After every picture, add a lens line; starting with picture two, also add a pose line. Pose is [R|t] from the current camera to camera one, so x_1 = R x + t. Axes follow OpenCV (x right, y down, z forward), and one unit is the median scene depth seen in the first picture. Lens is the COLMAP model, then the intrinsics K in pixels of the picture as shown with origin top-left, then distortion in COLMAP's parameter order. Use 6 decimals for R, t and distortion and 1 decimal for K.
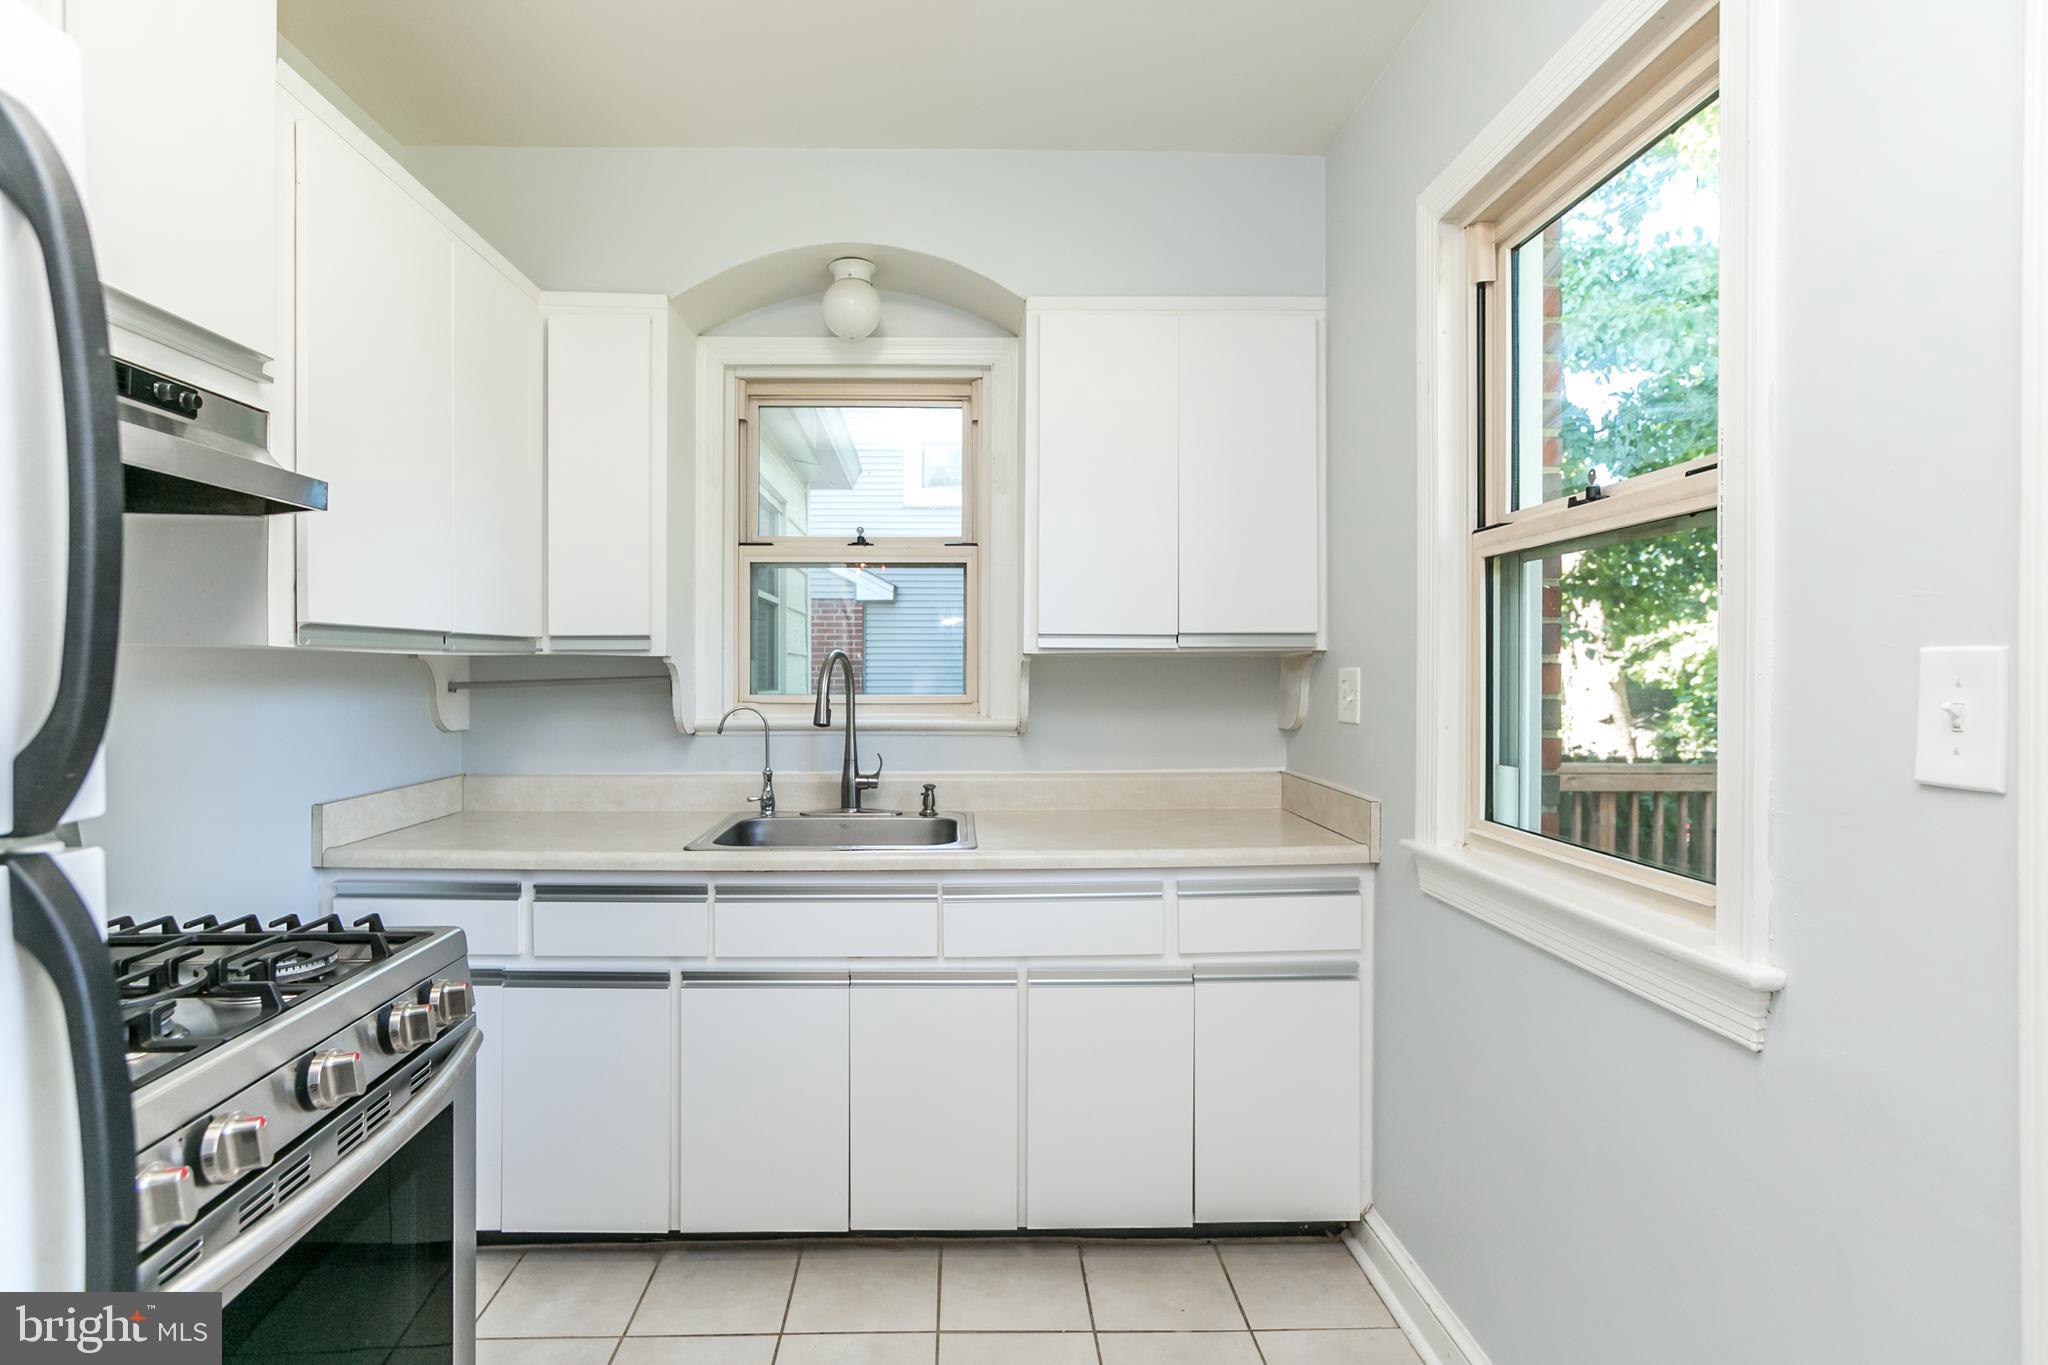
lens RADIAL K [[1045.3, 0, 958.7], [0, 1045.3, 671.0], [0, 0, 1]] dist [-0.066314, 0.107599]
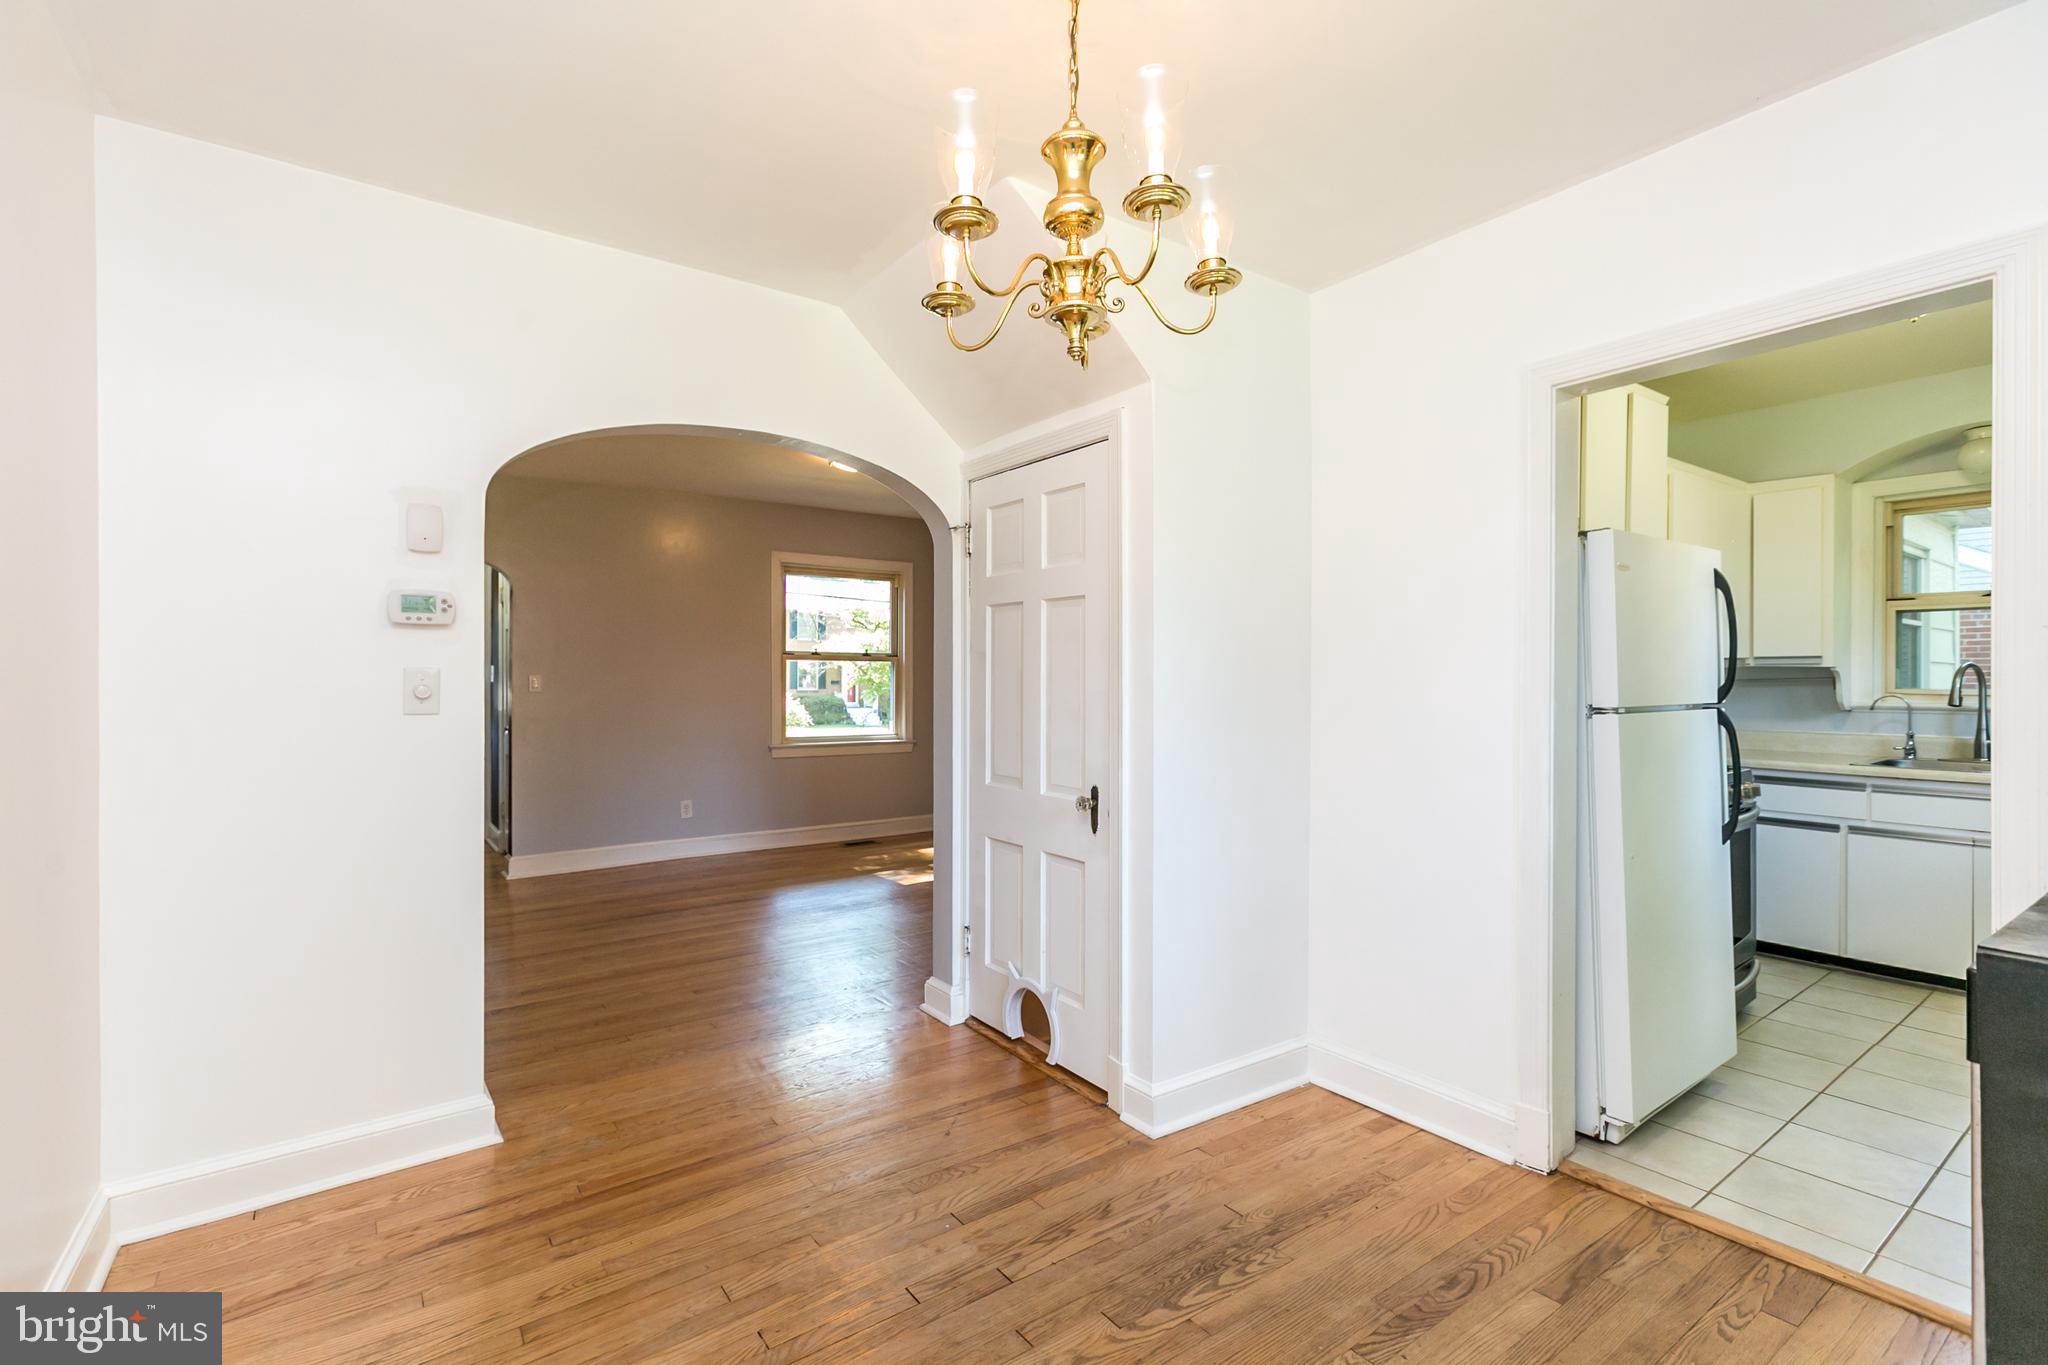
lens RADIAL K [[905.5, 0, 1004.5], [0, 905.5, 675.2], [0, 0, 1]] dist [-0.015444, 0.012129]
pose [[0.566847, 0.001891, -0.823821, 0.200339], [-0.003346, 0.999994, -0.000007, 0.005447], [0.823816, 0.002760, 0.566851, -1.096744]]
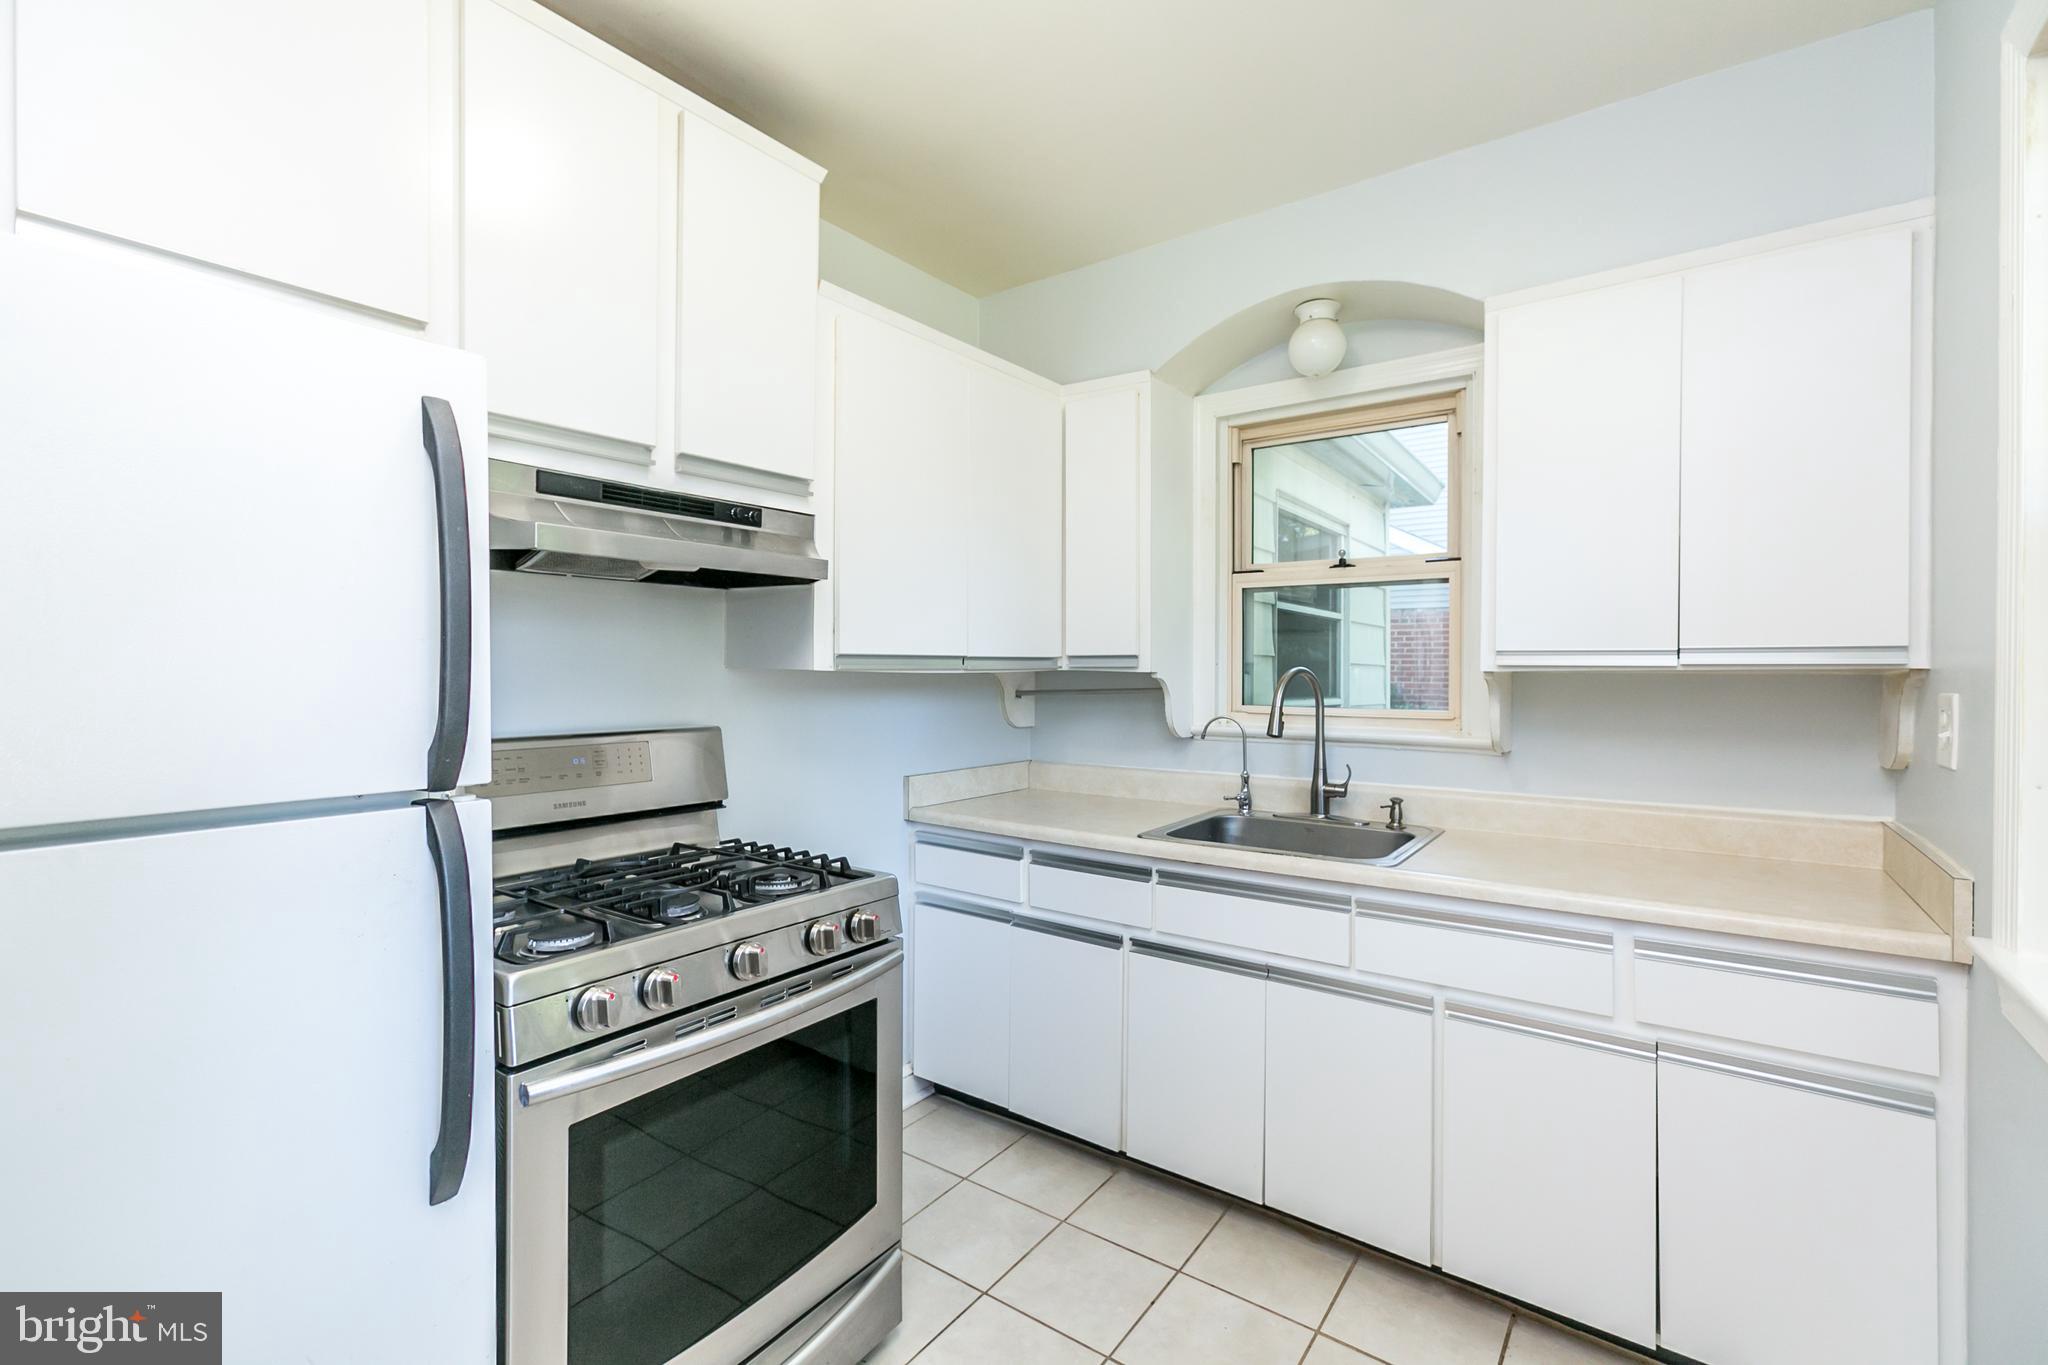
lens RADIAL K [[901.2, 0, 1018.4], [0, 901.2, 670.8], [0, 0, 1]] dist [-0.013016, 0.014603]
pose [[0.801114, 0.003660, -0.598500, 0.207291], [-0.004631, 0.999989, -0.000082, -0.014535], [0.598494, 0.002837, 0.801123, 0.075944]]
